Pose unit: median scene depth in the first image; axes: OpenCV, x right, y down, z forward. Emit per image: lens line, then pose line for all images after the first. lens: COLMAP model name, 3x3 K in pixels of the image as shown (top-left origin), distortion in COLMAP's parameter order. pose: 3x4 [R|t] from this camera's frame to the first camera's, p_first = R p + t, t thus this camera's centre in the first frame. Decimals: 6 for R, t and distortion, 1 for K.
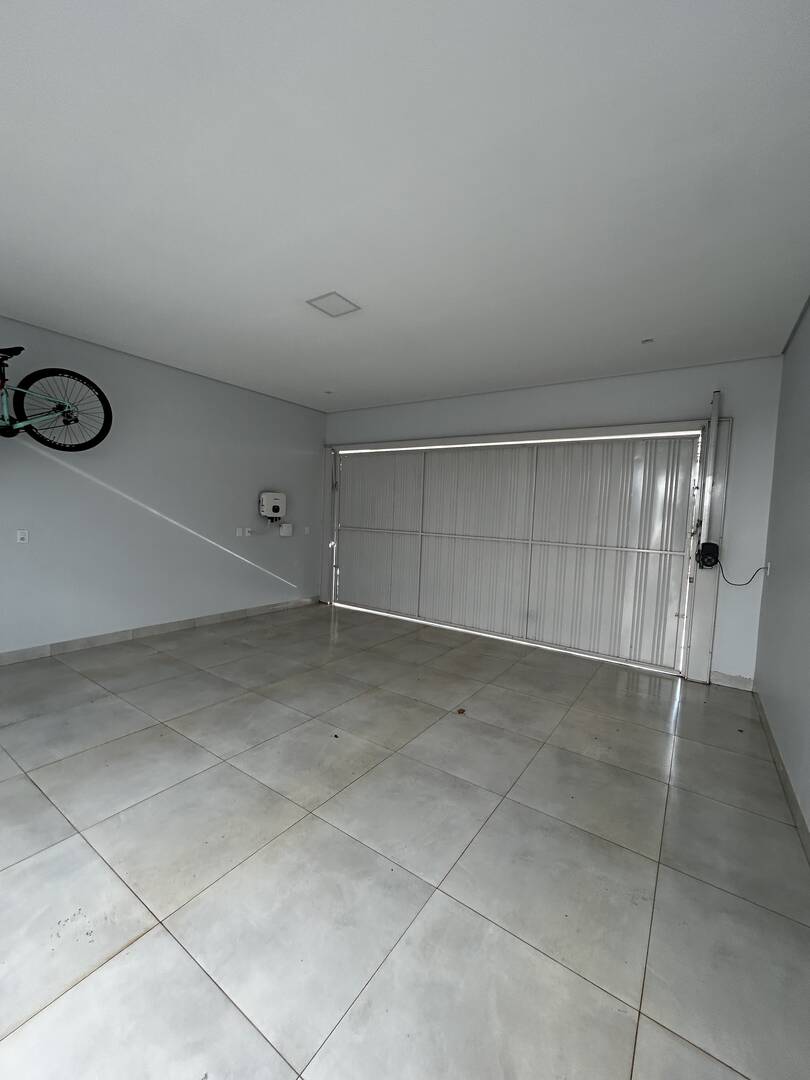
lens RADIAL K [[434.0, 0, 405.1], [0, 434.0, 536.2], [0, 0, 1]] dist [-0.000391, 0.000108]
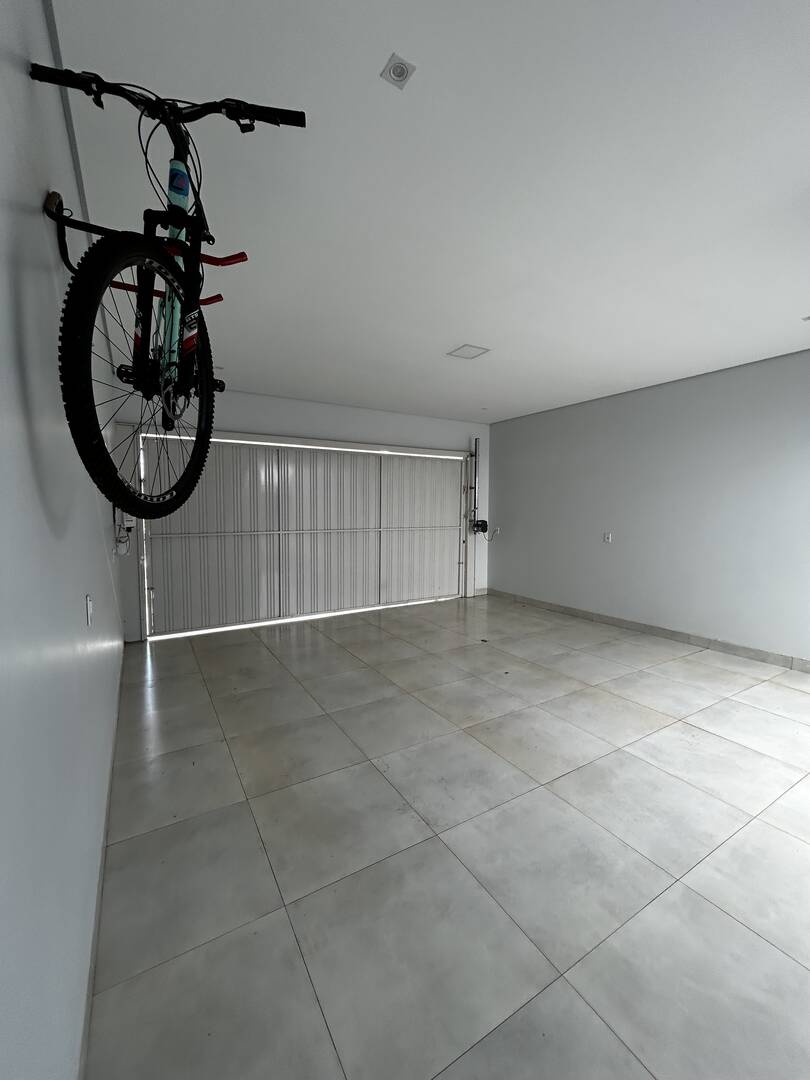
lens RADIAL K [[434.0, 0, 405.1], [0, 434.0, 536.2], [0, 0, 1]] dist [-0.000391, 0.000108]
pose [[0.412876, -0.098160, 0.905482, -1.363034], [0.062562, 0.994884, 0.079325, -0.104068], [-0.908636, 0.023897, 0.416905, 0.619413]]
